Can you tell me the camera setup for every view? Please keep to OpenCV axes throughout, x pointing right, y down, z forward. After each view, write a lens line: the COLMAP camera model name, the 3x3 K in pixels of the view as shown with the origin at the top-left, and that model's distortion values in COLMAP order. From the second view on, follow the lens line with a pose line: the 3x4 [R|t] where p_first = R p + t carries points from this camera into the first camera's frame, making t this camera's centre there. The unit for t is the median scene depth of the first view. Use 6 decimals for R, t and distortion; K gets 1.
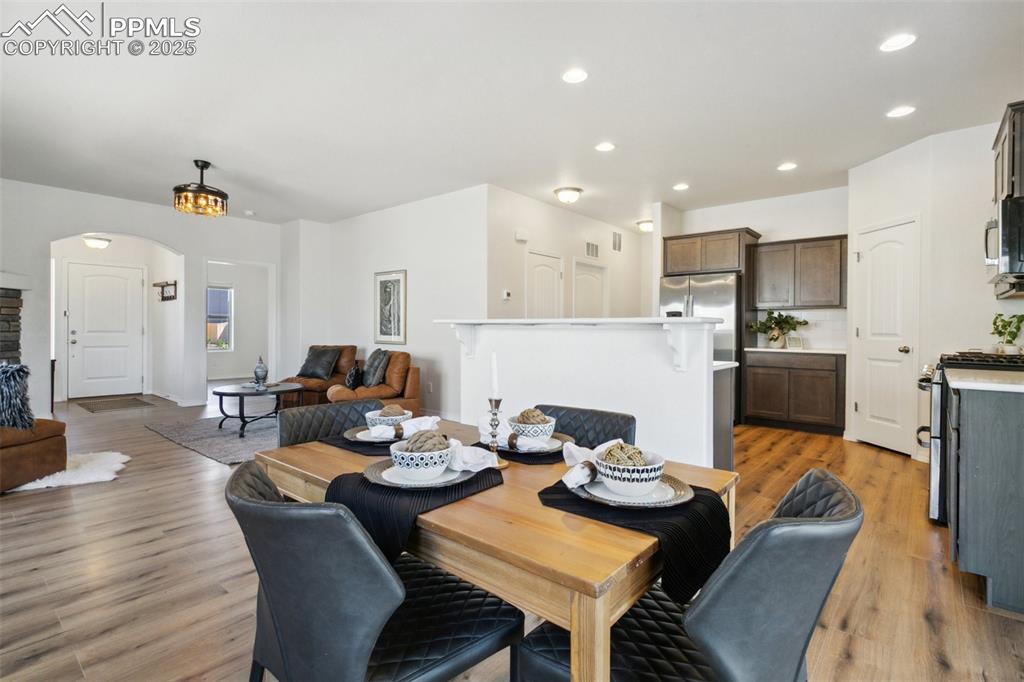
lens RADIAL K [[487.3, 0, 503.9], [0, 487.3, 333.4], [0, 0, 1]] dist [-0.001123, 0.001468]
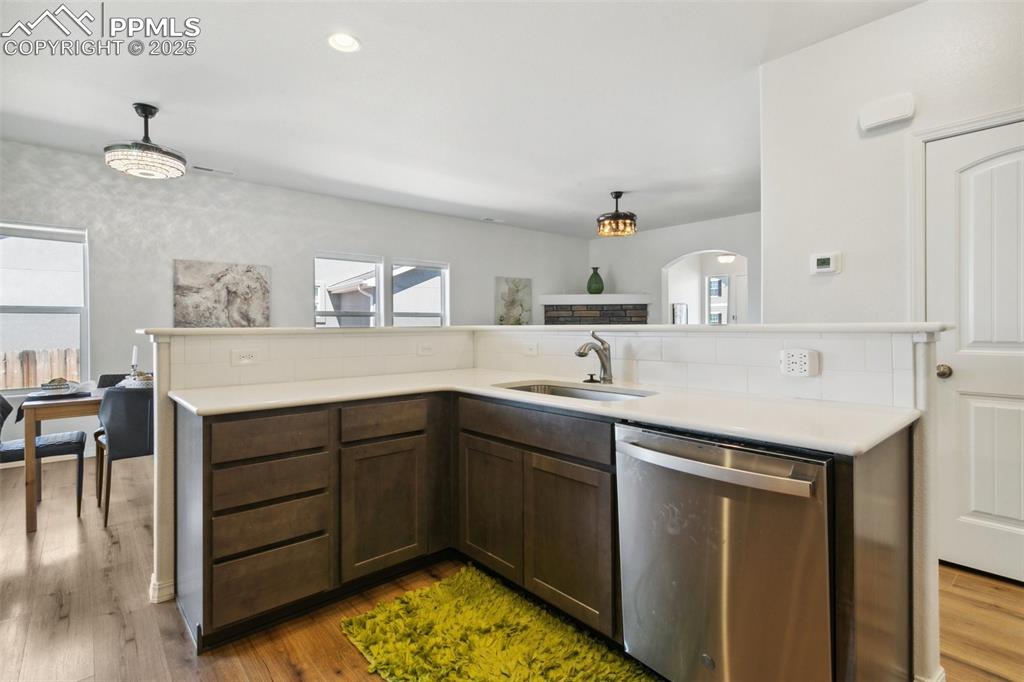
lens RADIAL K [[487.3, 0, 507.4], [0, 487.3, 328.4], [0, 0, 1]] dist [-0.001123, 0.001468]
pose [[-0.150787, 0.000820, -0.988566, 0.524696], [-0.004022, 0.999991, 0.001443, -0.016329], [0.988558, 0.004194, -0.150782, 0.790805]]
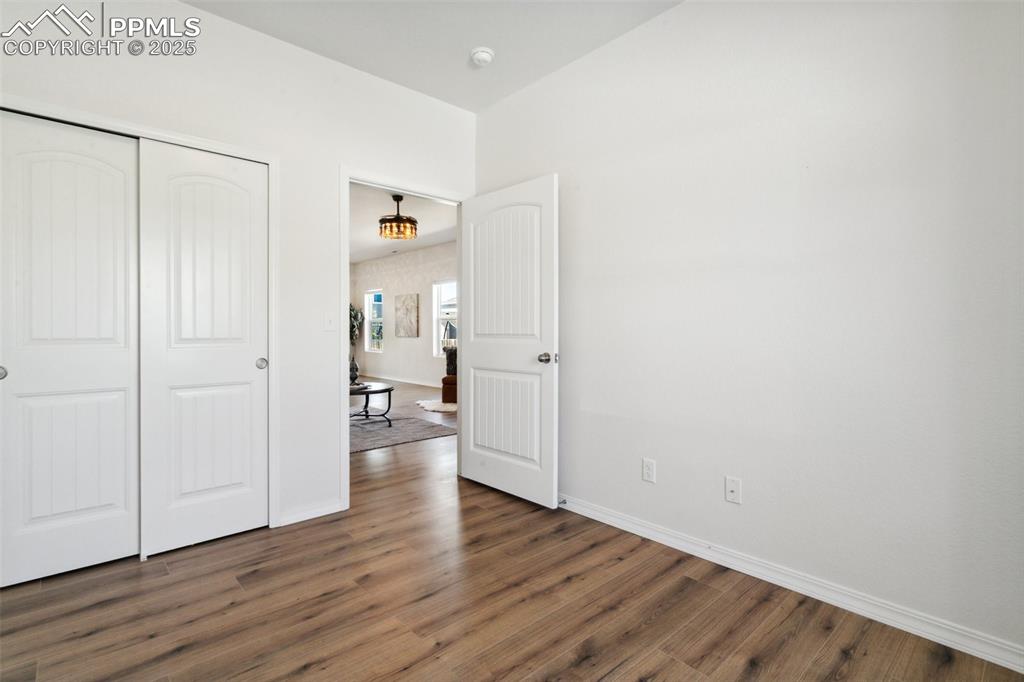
lens RADIAL K [[487.3, 0, 512.5], [0, 487.3, 336.5], [0, 0, 1]] dist [-0.001123, 0.001468]
pose [[-0.993026, -0.011357, 0.117345, -0.913144], [-0.008795, 0.999712, 0.022326, -0.023650], [-0.117564, 0.021138, -0.992840, 1.902683]]
